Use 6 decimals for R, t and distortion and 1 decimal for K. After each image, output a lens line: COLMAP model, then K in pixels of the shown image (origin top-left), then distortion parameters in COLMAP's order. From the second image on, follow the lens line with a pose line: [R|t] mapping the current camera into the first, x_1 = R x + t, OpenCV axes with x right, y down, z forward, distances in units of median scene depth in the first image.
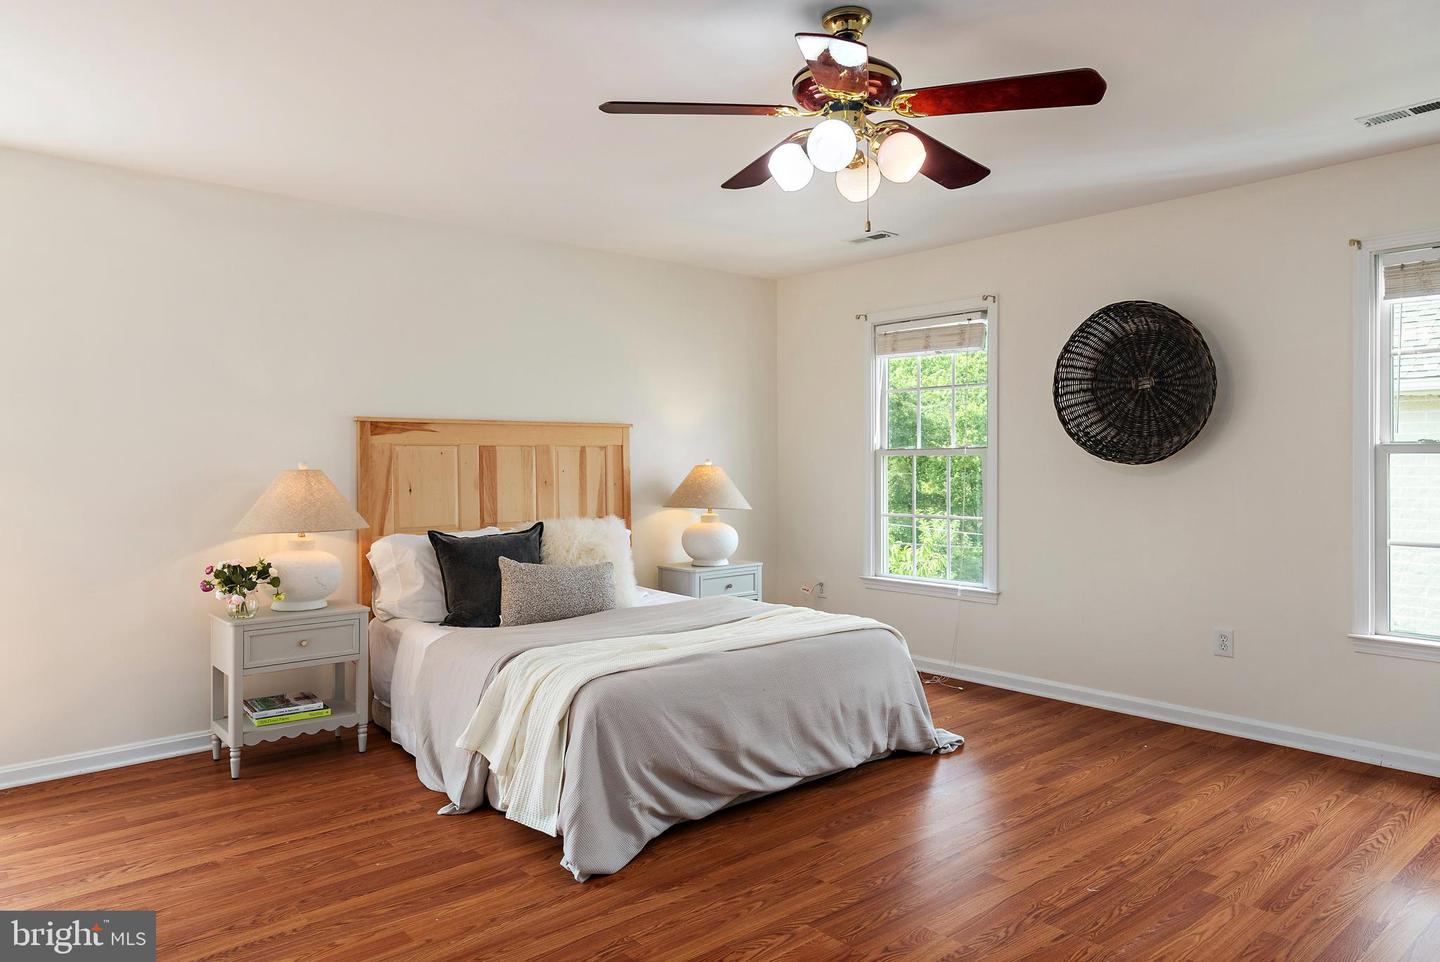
lens RADIAL K [[912.1, 0, 691.5], [0, 912.1, 468.1], [0, 0, 1]] dist [0.012487, 0.006330]
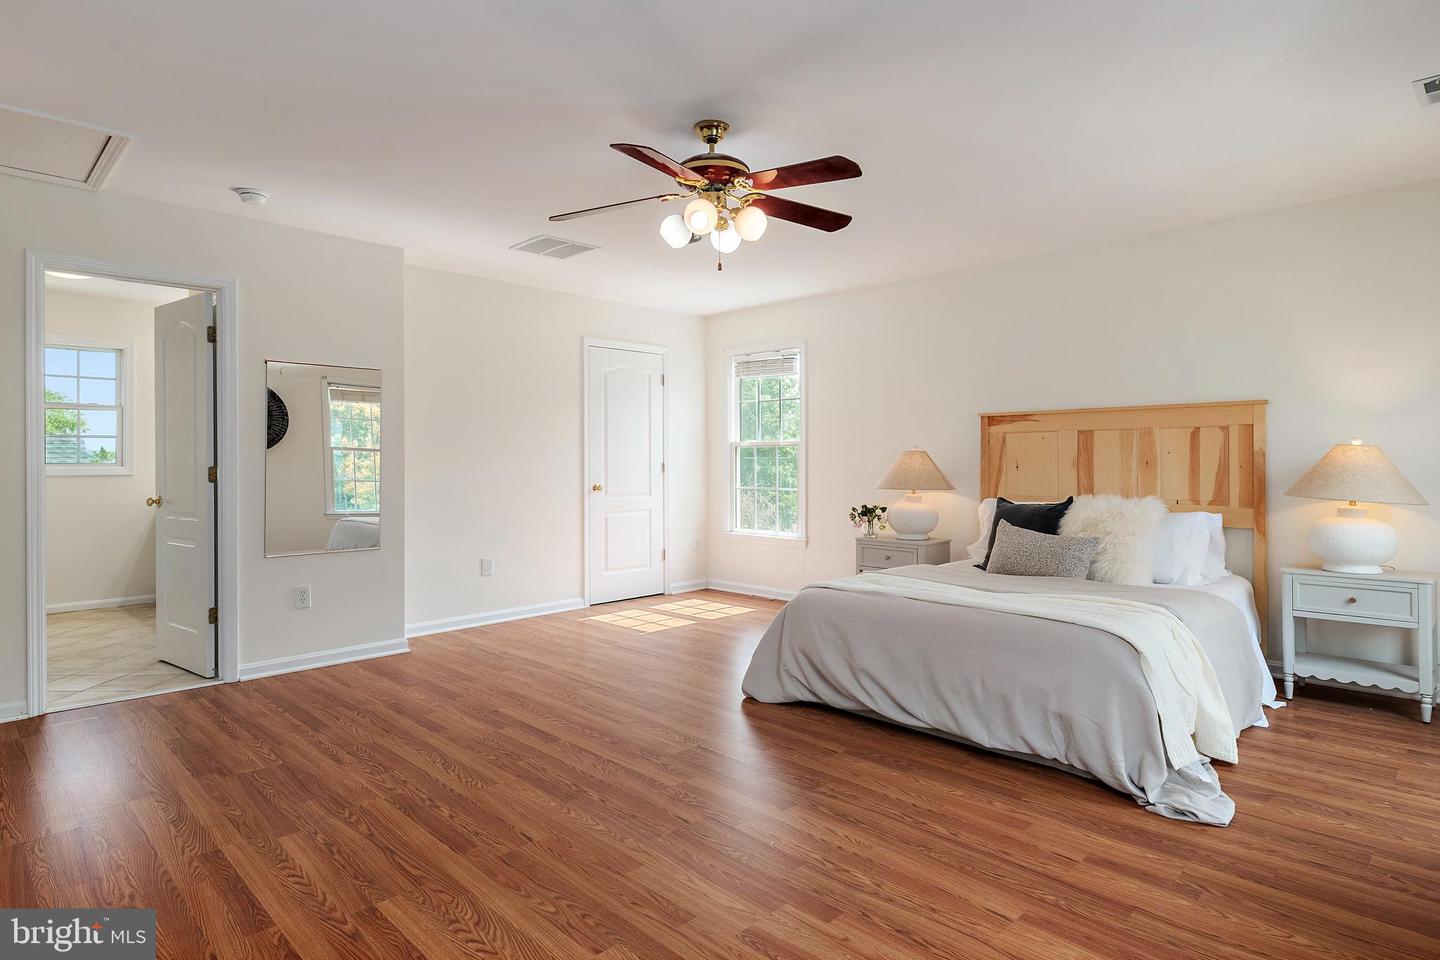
lens RADIAL K [[750.0, 0, 756.9], [0, 750.0, 467.8], [0, 0, 1]] dist [0.004947, -0.004142]
pose [[0.141072, 0.014424, -0.989894, 0.773391], [-0.005406, 0.999890, 0.013799, 0.013866], [0.989985, 0.003405, 0.141134, 0.526190]]
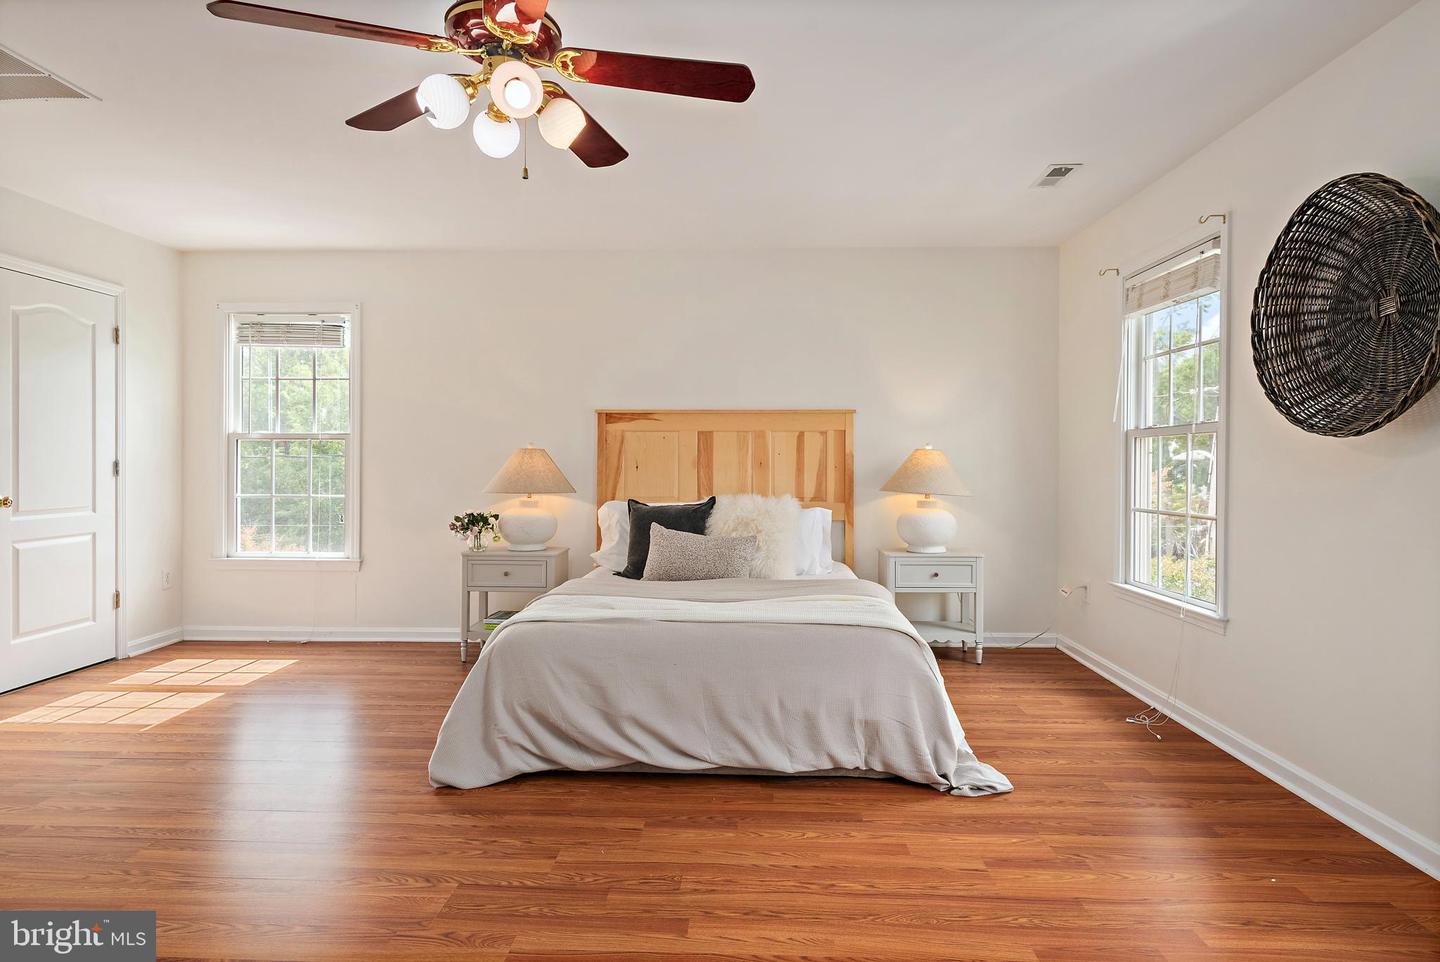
lens RADIAL K [[750.0, 0, 711.3], [0, 750.0, 472.3], [0, 0, 1]] dist [0.004947, -0.004142]
pose [[0.747632, 0.018126, -0.663866, 0.499067], [-0.012645, 0.999835, 0.013058, 0.018158], [0.663993, -0.001368, 0.747738, 0.324545]]
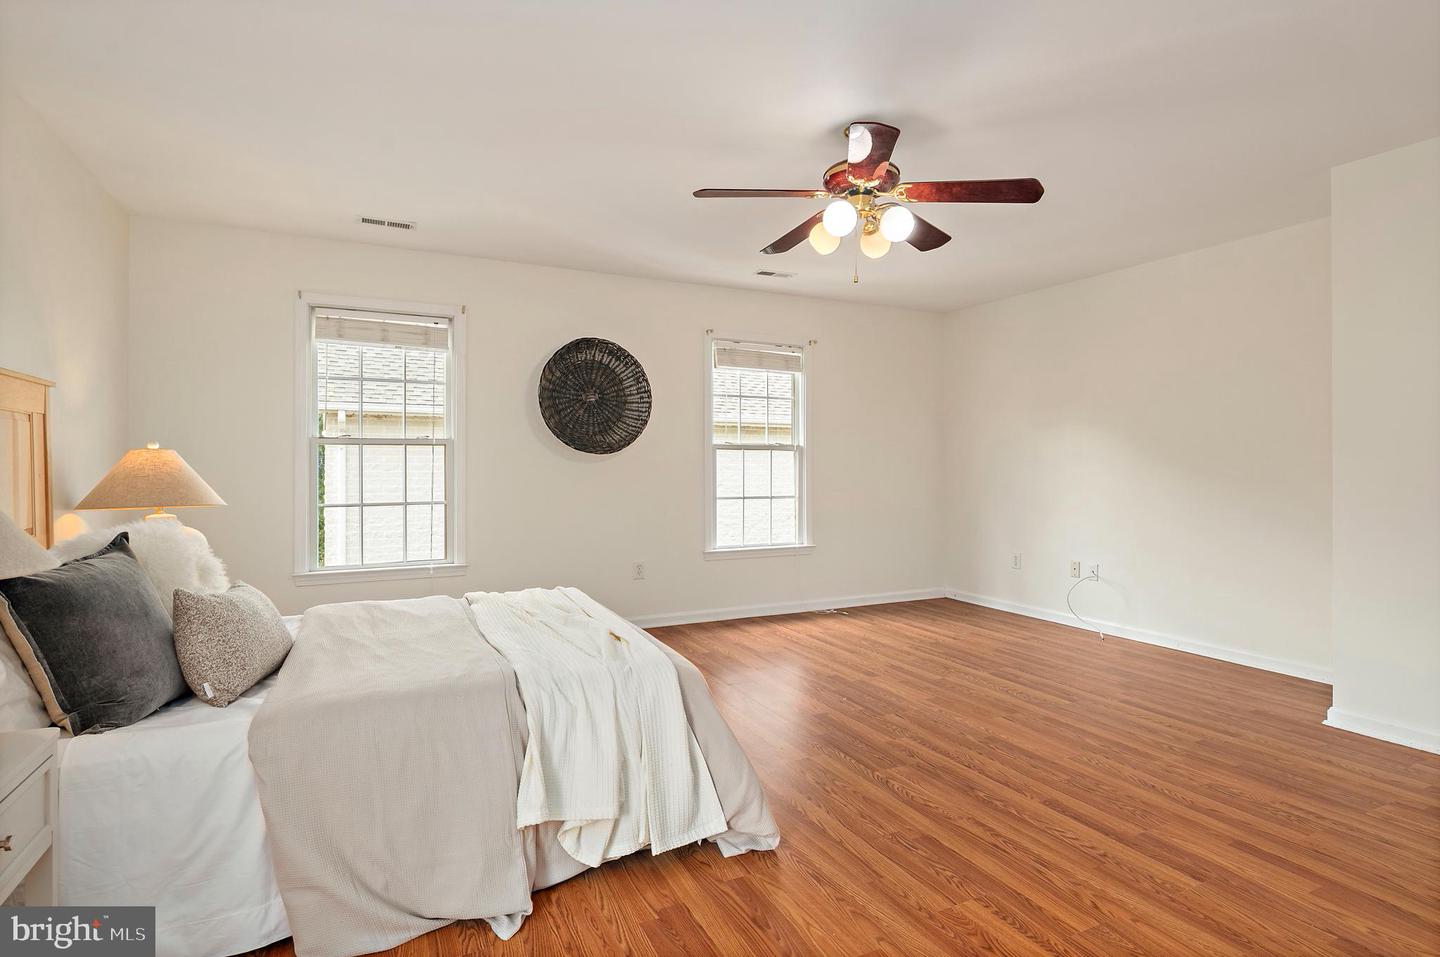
lens RADIAL K [[758.4, 0, 698.9], [0, 758.4, 467.0], [0, 0, 1]] dist [-0.012549, -0.000667]
pose [[0.257603, 0.003158, 0.966246, -0.602469], [0.006039, 0.999970, -0.004879, 0.022106], [-0.966232, 0.007092, 0.257577, 0.547744]]
